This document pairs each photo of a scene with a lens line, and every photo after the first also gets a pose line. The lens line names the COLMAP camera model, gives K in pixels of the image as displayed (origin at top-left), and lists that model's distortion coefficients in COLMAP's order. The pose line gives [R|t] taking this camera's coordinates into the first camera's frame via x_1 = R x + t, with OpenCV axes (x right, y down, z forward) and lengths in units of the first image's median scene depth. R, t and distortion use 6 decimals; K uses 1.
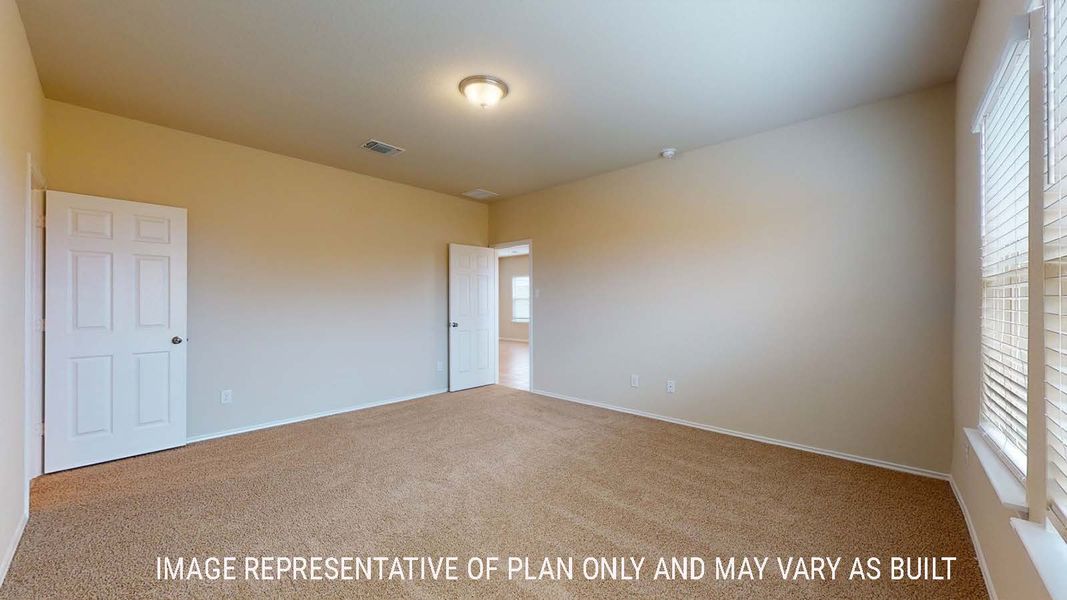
lens RADIAL K [[371.0, 0, 533.5], [0, 371.0, 300.0], [0, 0, 1]] dist [-0.017064, 0.000091]
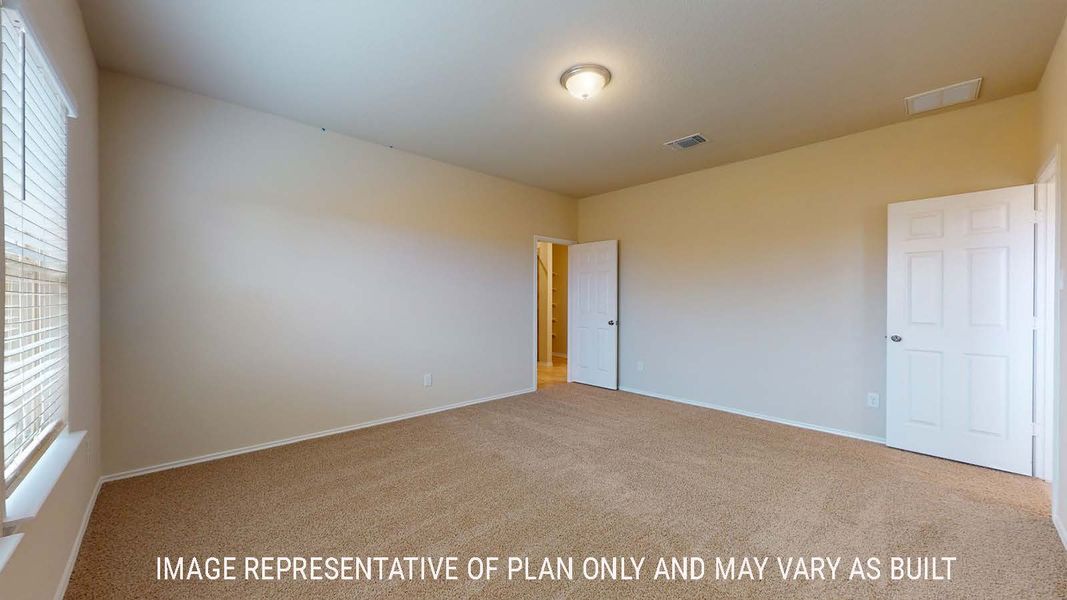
lens RADIAL K [[392.5, 0, 536.2], [0, 392.5, 300.5], [0, 0, 1]] dist [-0.000713, 0.000008]
pose [[-0.080068, 0.004585, -0.996779, 0.684351], [0.003082, 0.999986, 0.004352, 0.002408], [0.996785, -0.002724, -0.080081, 0.709764]]
